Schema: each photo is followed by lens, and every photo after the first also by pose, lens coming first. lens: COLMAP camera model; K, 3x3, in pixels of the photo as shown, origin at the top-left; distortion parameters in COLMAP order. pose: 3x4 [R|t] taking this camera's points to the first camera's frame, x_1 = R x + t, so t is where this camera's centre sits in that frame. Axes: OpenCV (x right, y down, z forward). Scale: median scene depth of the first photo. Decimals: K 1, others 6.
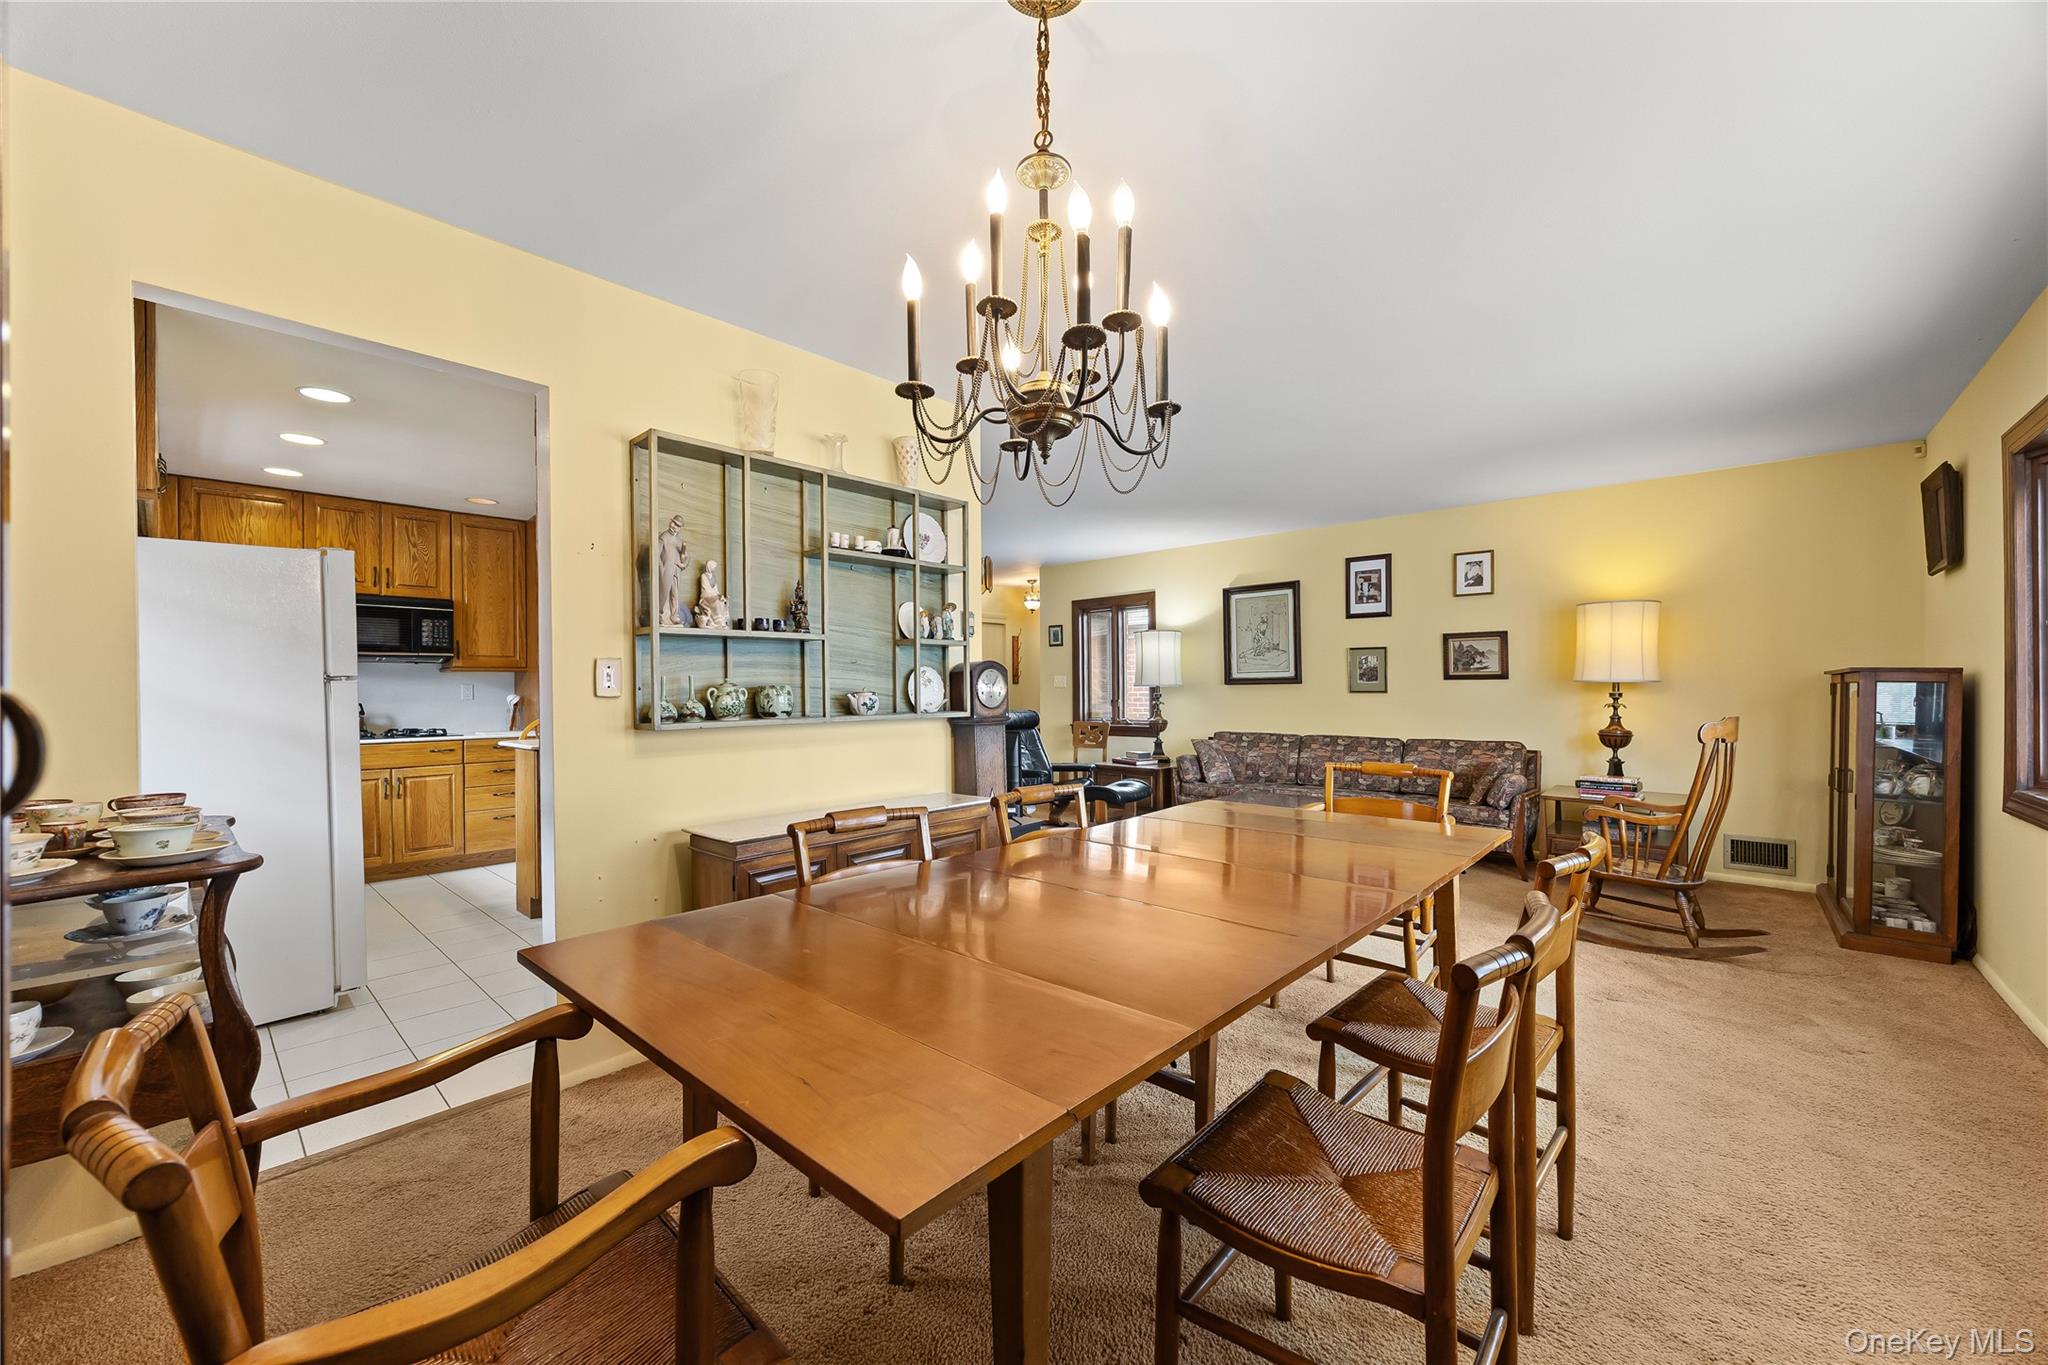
lens RADIAL K [[779.9, 0, 1033.3], [0, 779.9, 686.0], [0, 0, 1]] dist [-0.000553, 0.000019]
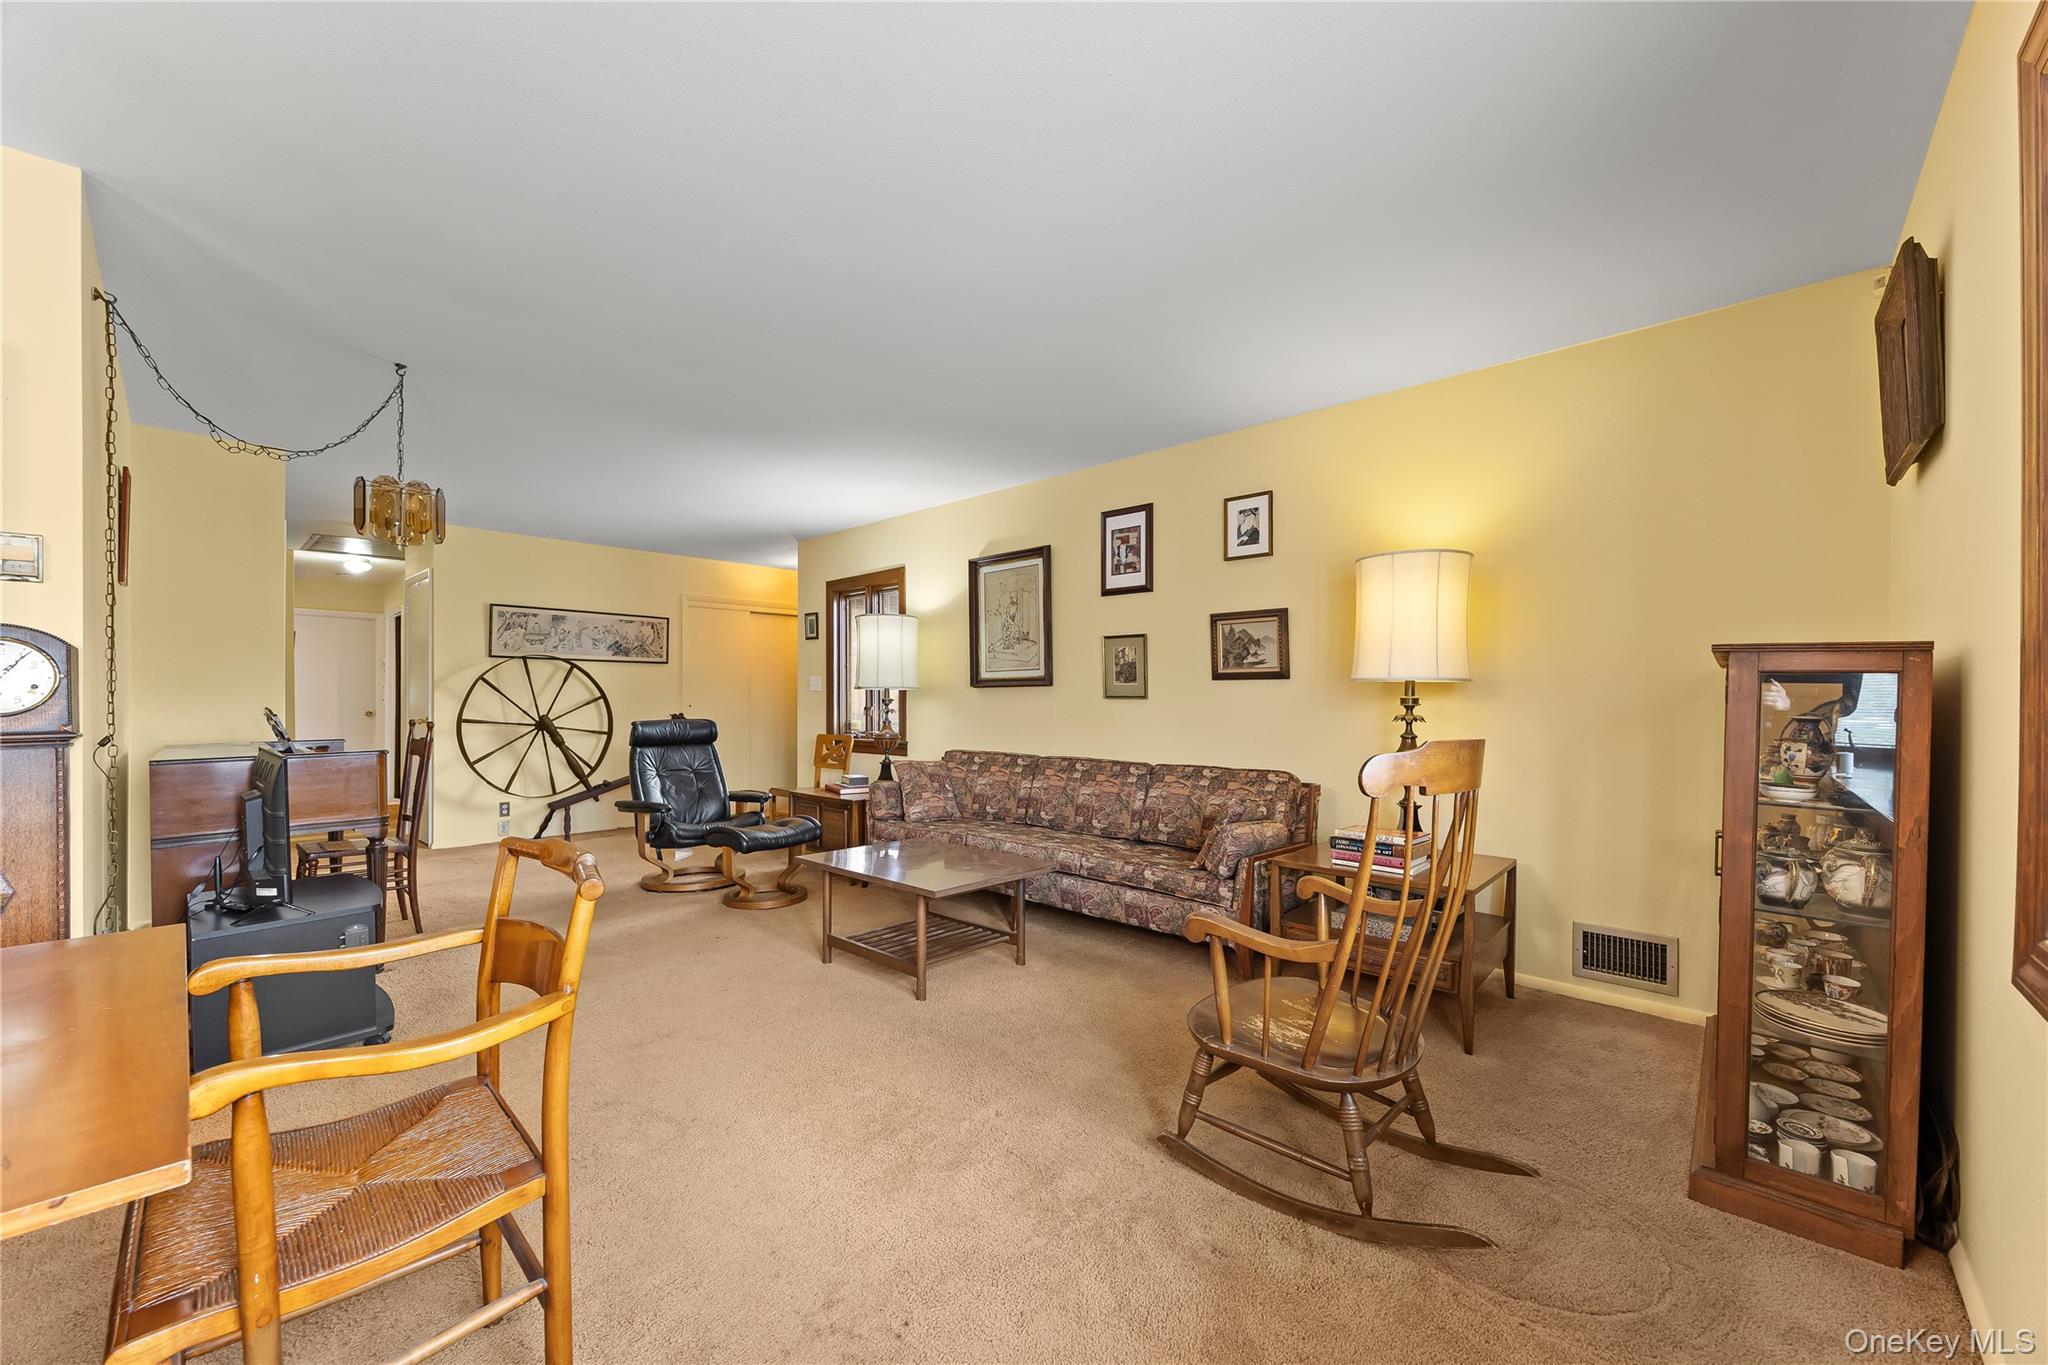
lens RADIAL K [[777.7, 0, 1029.0], [0, 777.7, 699.2], [0, 0, 1]] dist [-0.001289, -0.000014]
pose [[0.999824, 0.006392, -0.017653, 0.378046], [-0.006328, 0.999973, 0.003684, 0.007790], [0.017676, -0.003572, 0.999837, 0.300849]]
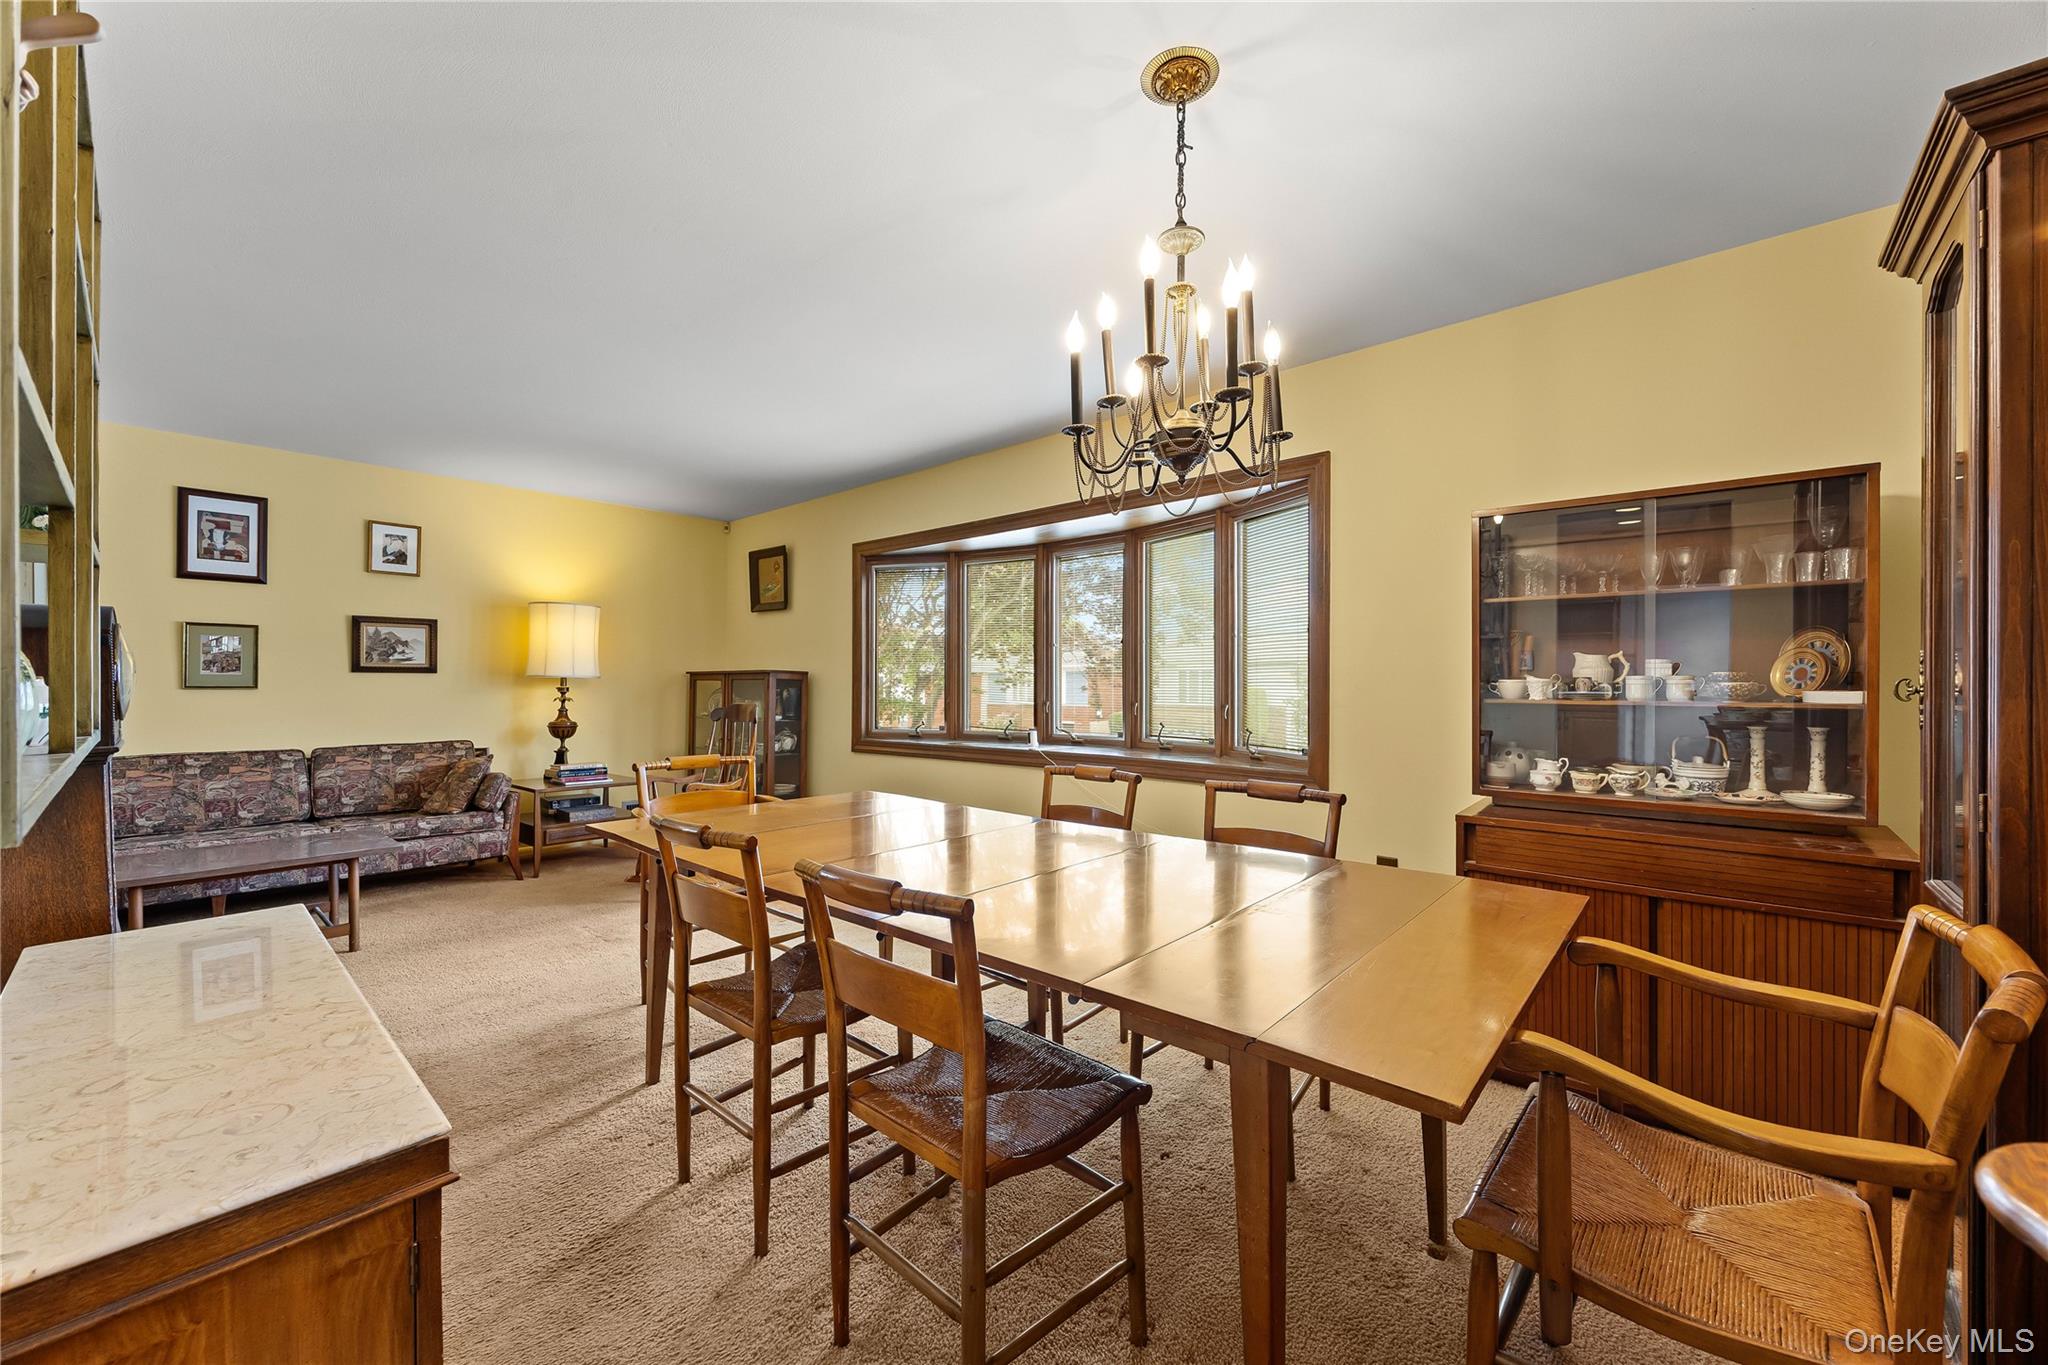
lens RADIAL K [[779.9, 0, 1033.3], [0, 779.9, 686.0], [0, 0, 1]] dist [-0.000553, 0.000019]
pose [[0.000292, 0.003468, 0.999994, -0.285936], [-0.001137, 0.999993, -0.003468, 0.008358], [-0.999999, -0.001136, 0.000296, 0.294099]]
